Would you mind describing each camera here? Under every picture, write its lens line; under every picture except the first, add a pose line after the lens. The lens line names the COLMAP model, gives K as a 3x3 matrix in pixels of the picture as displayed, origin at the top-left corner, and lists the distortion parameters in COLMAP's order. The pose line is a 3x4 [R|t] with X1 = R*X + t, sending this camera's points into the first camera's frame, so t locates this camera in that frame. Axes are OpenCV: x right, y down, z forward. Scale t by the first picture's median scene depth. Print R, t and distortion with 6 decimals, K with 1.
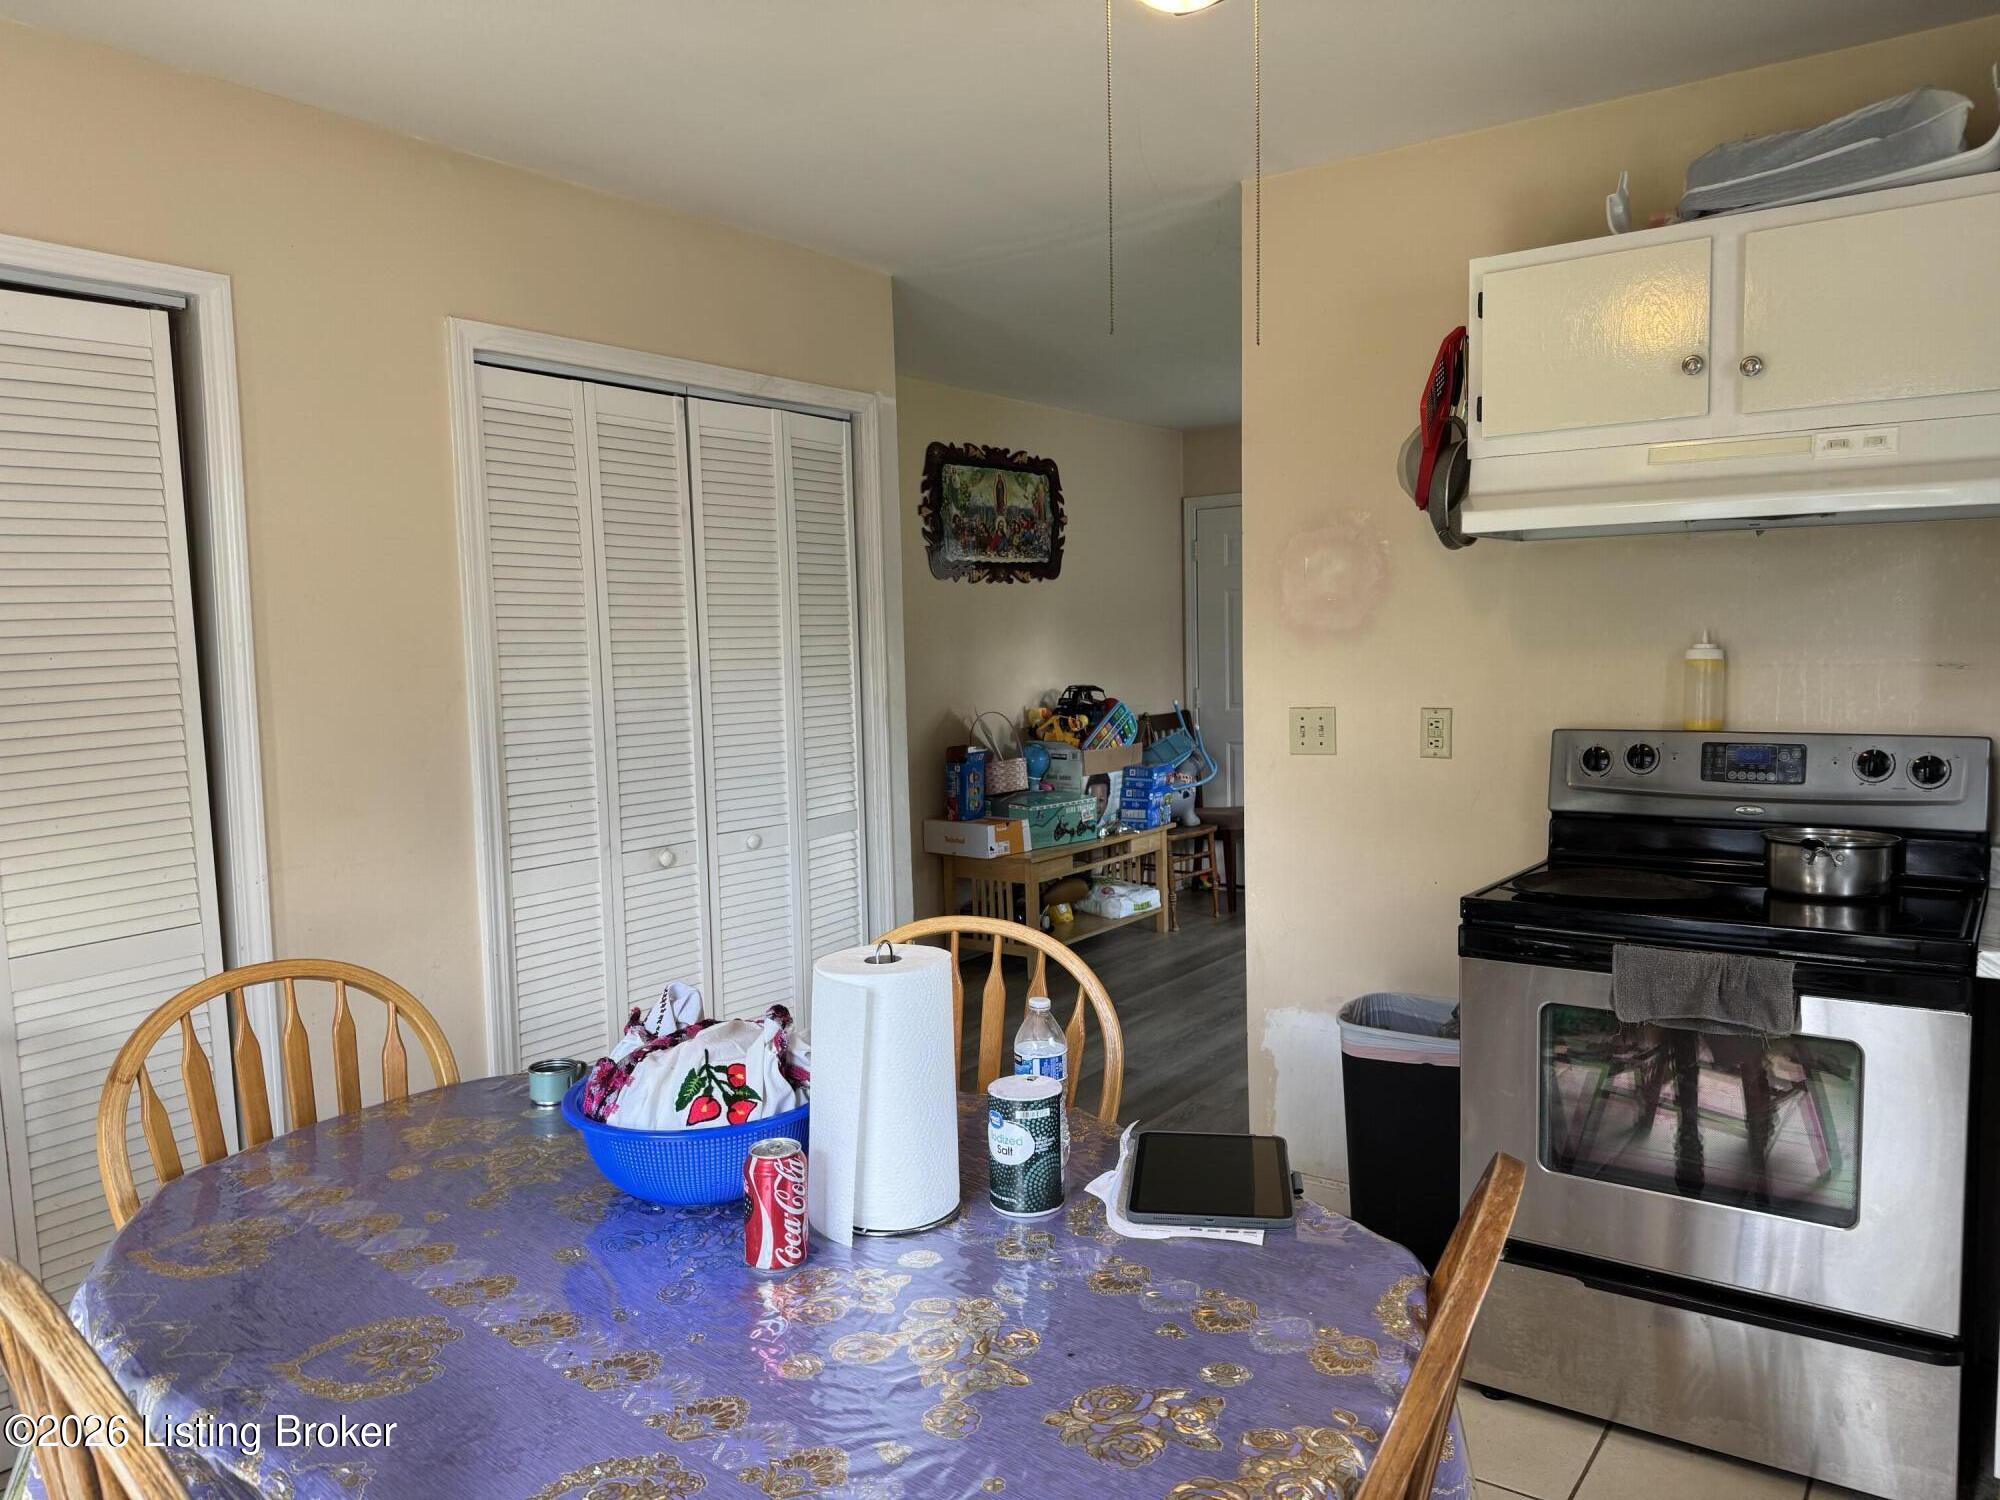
lens RADIAL K [[1387.8, 0, 996.6], [0, 1387.8, 760.6], [0, 0, 1]] dist [0.097270, -0.139592]
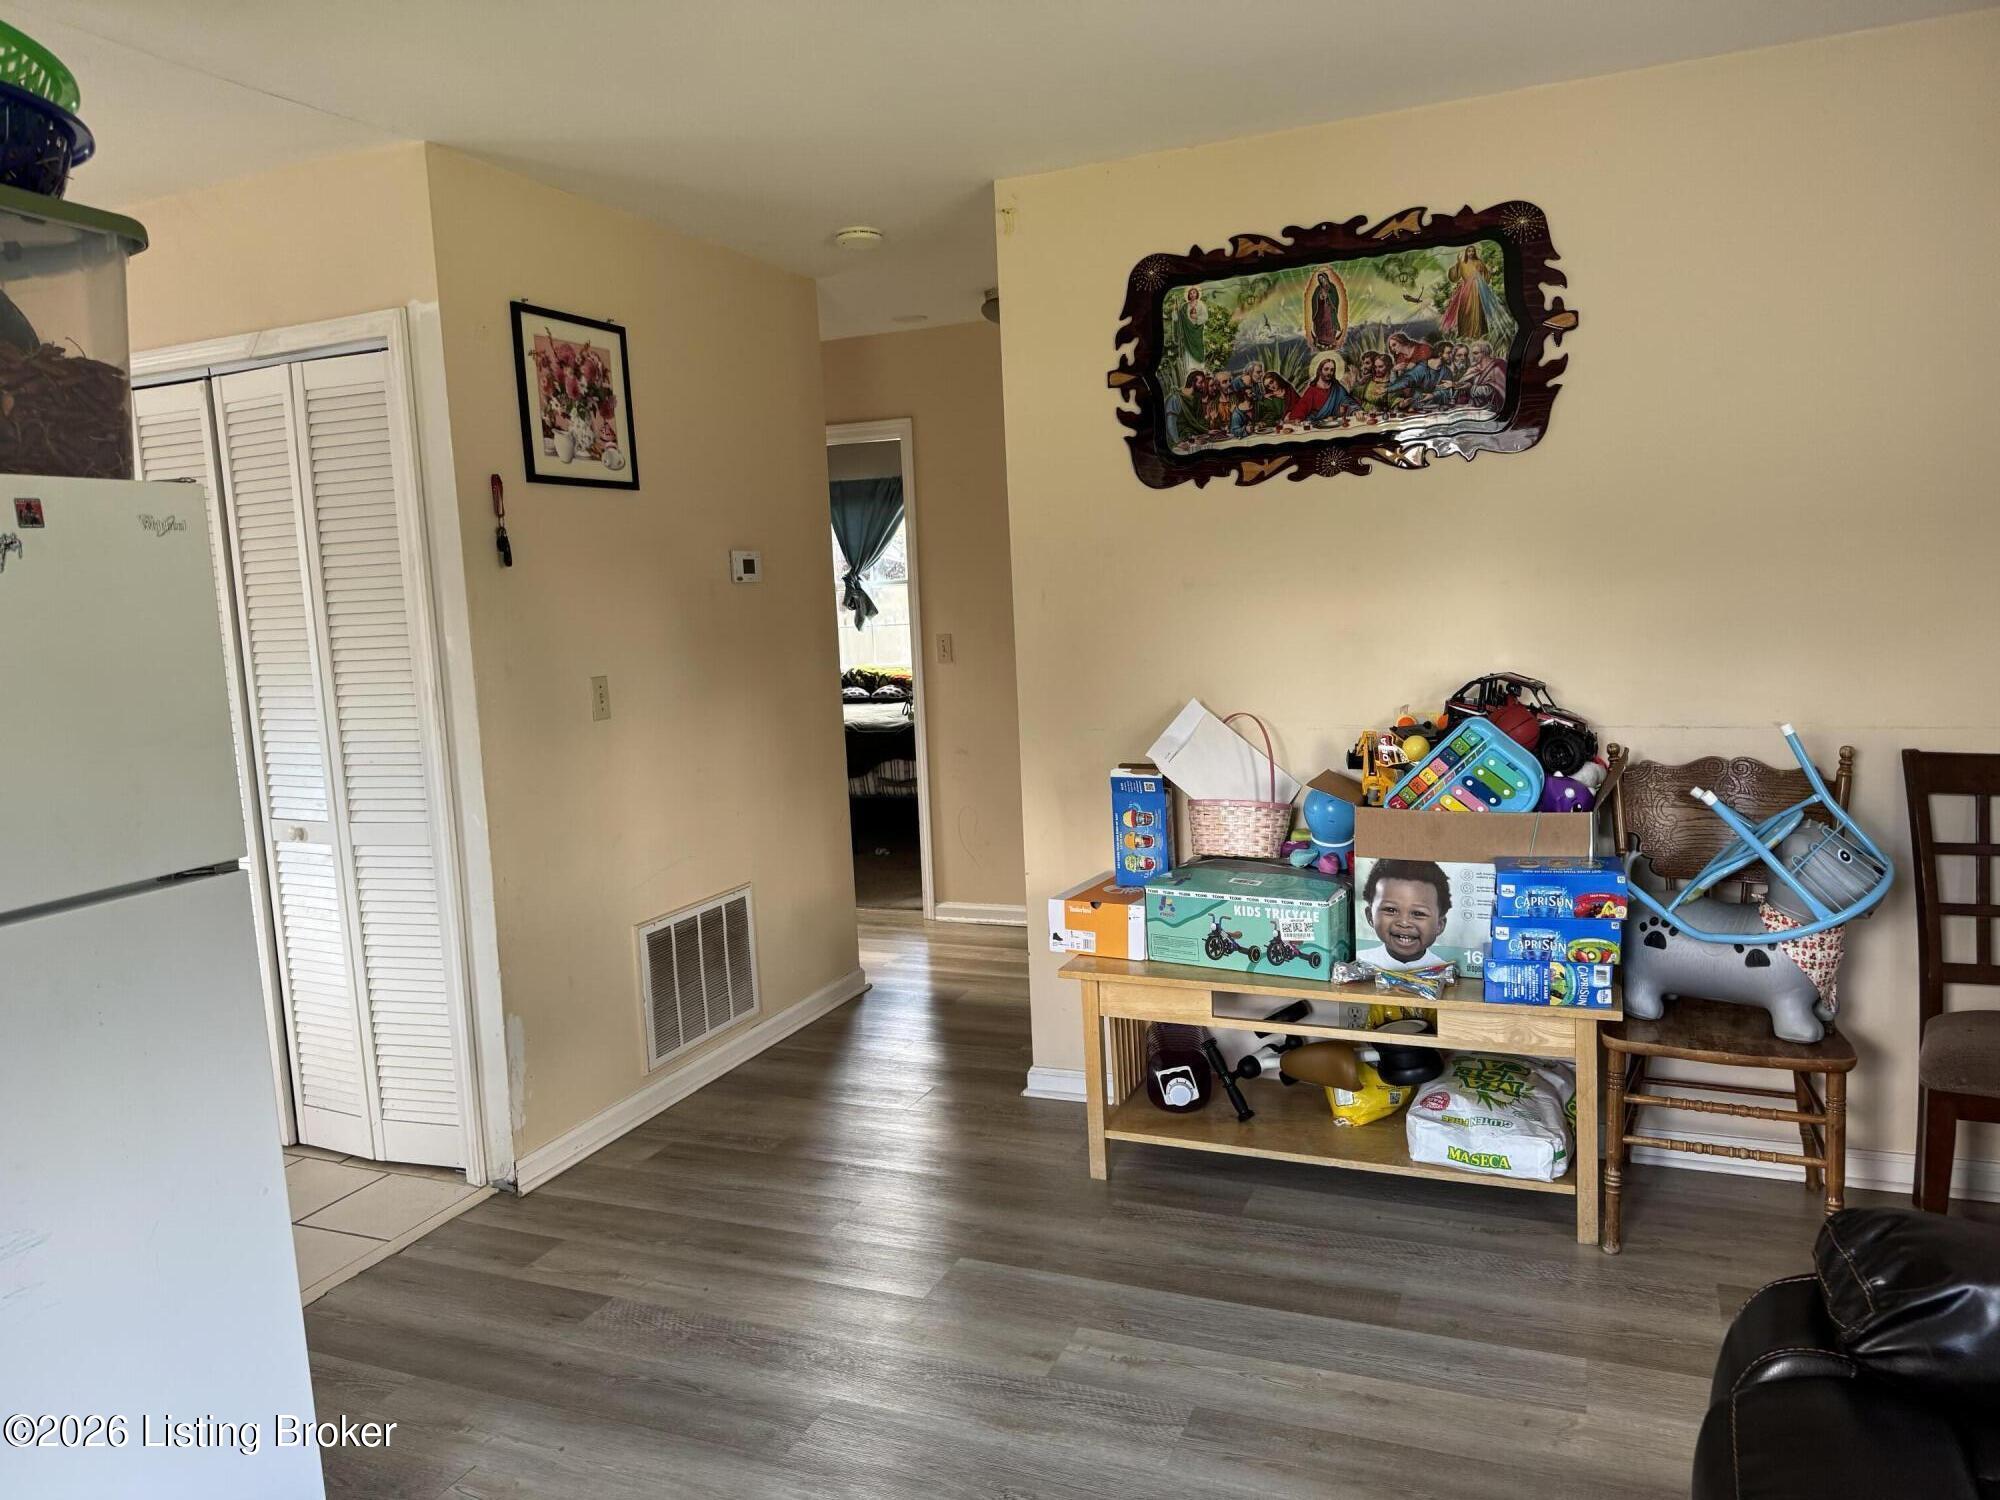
lens RADIAL K [[1387.8, 0, 996.6], [0, 1387.8, 760.6], [0, 0, 1]] dist [0.097270, -0.139592]
pose [[0.232635, 0.136251, -0.962973, 0.521885], [-0.044417, 0.990593, 0.129429, -0.084153], [0.971549, 0.012662, 0.236498, 0.755509]]
